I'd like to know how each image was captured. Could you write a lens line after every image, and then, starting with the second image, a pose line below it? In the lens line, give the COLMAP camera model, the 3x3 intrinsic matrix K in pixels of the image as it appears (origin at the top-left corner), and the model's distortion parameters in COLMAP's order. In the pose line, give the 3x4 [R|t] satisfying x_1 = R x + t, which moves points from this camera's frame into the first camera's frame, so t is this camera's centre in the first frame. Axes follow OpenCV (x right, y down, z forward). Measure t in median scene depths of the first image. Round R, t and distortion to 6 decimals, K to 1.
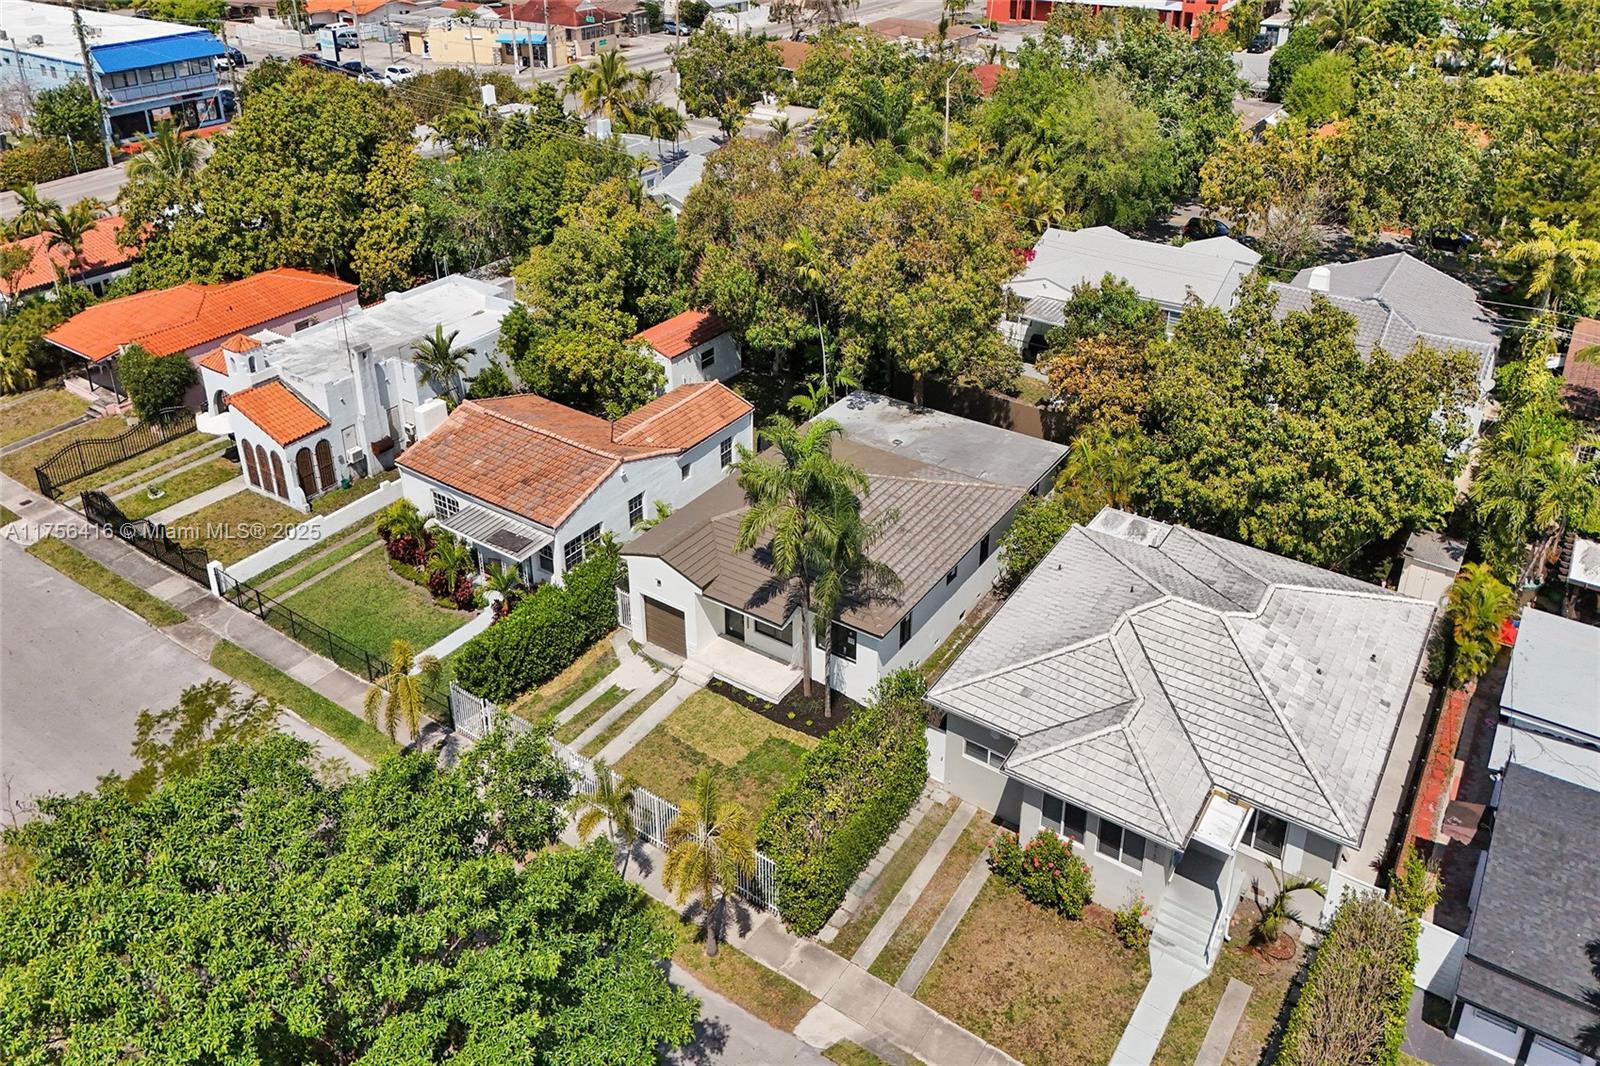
lens RADIAL K [[1167.6, 0, 801.8], [0, 1167.6, 462.7], [0, 0, 1]] dist [0.129200, -0.134175]
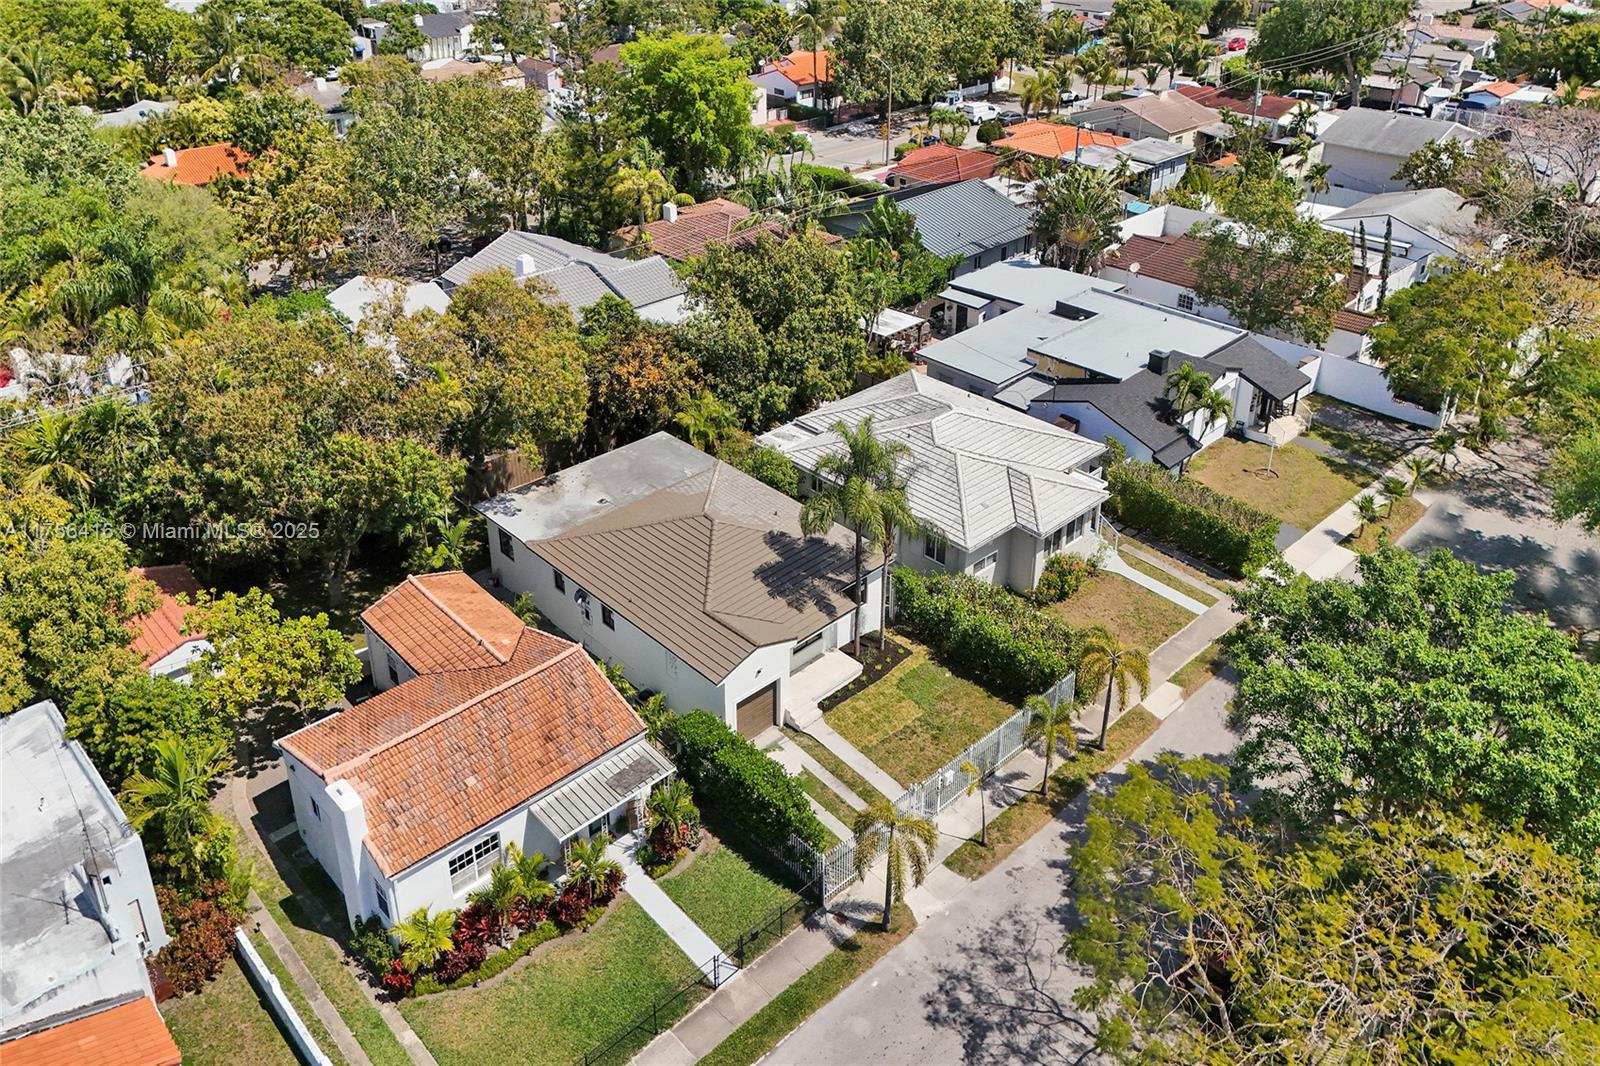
lens RADIAL K [[1167.6, 0, 801.8], [0, 1167.6, 462.7], [0, 0, 1]] dist [0.129200, -0.134175]
pose [[0.209232, -0.472317, 0.856235, -0.722342], [0.472326, 0.815513, 0.334434, -0.296262], [-0.856230, 0.334448, 0.393719, 0.406114]]
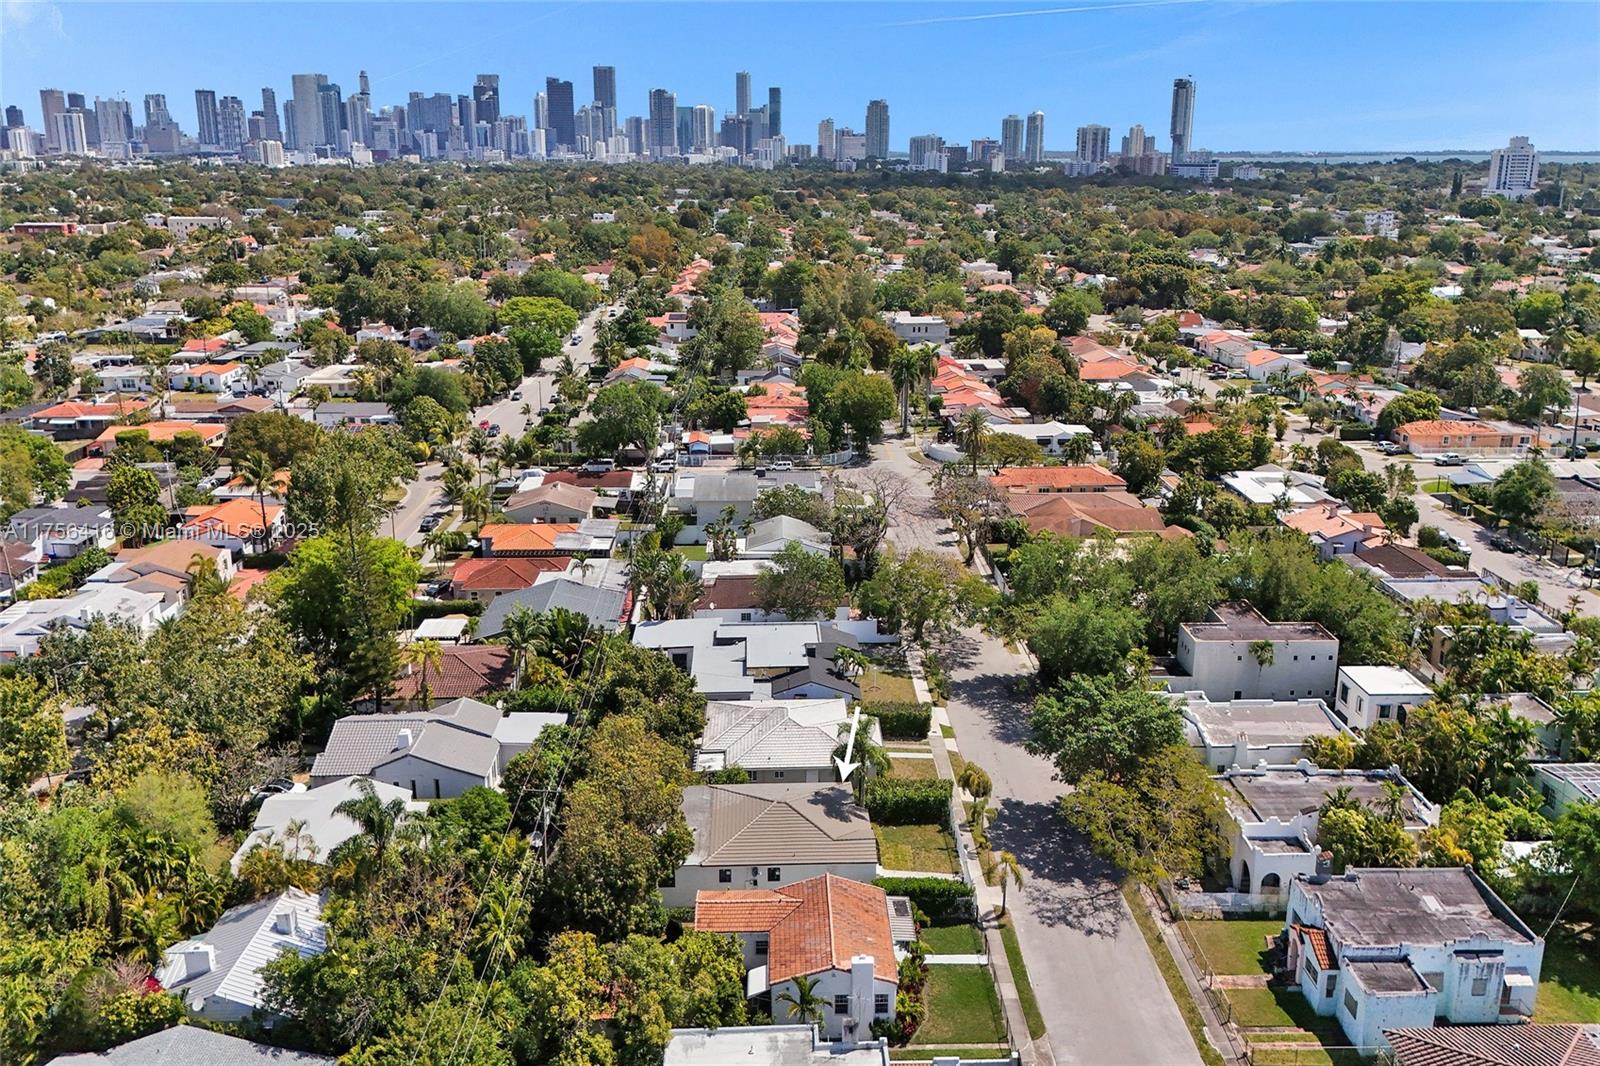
lens RADIAL K [[1171.2, 0, 804.3], [0, 1171.2, 583.9], [0, 0, 1]] dist [0.168436, -0.151978]
pose [[-0.594446, -0.286371, 0.751416, -1.147395], [0.389511, 0.714957, 0.580619, -1.153401], [-0.703502, 0.637831, -0.313459, 1.142734]]
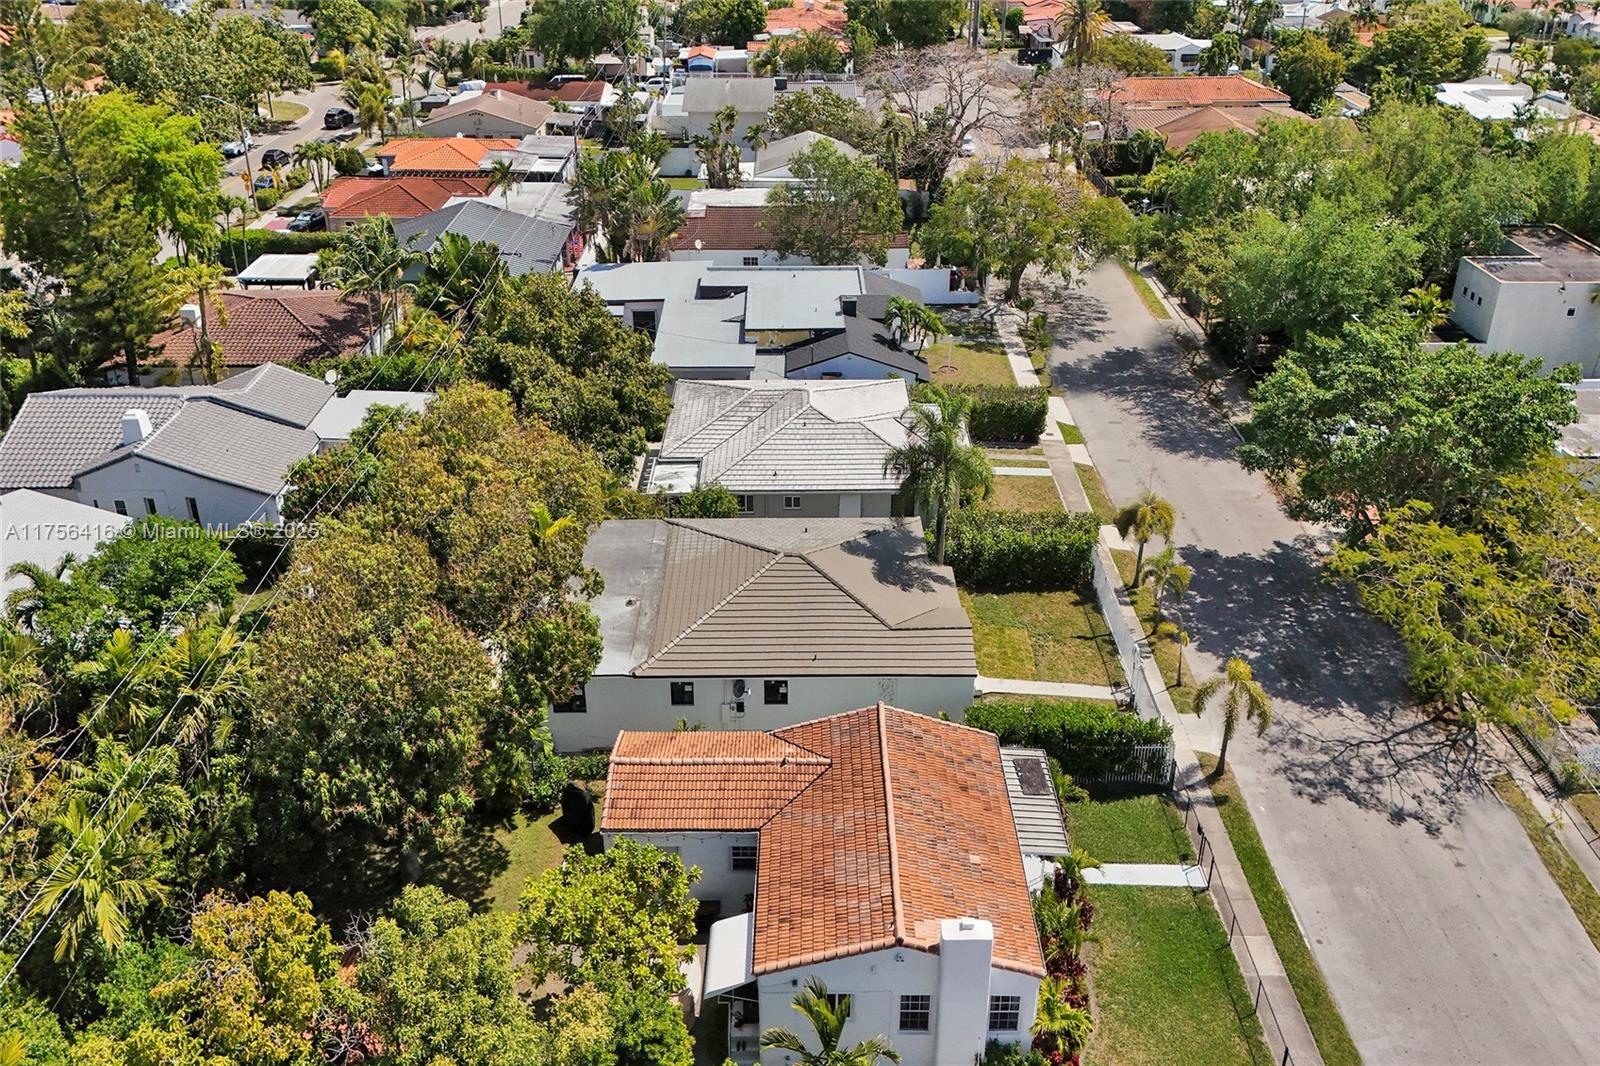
lens RADIAL K [[1167.6, 0, 801.8], [0, 1167.6, 462.7], [0, 0, 1]] dist [0.129200, -0.134175]
pose [[-0.569101, -0.392798, 0.722380, -0.580039], [0.401155, 0.634248, 0.660911, -0.603625], [-0.717773, 0.665912, -0.203378, 0.969073]]
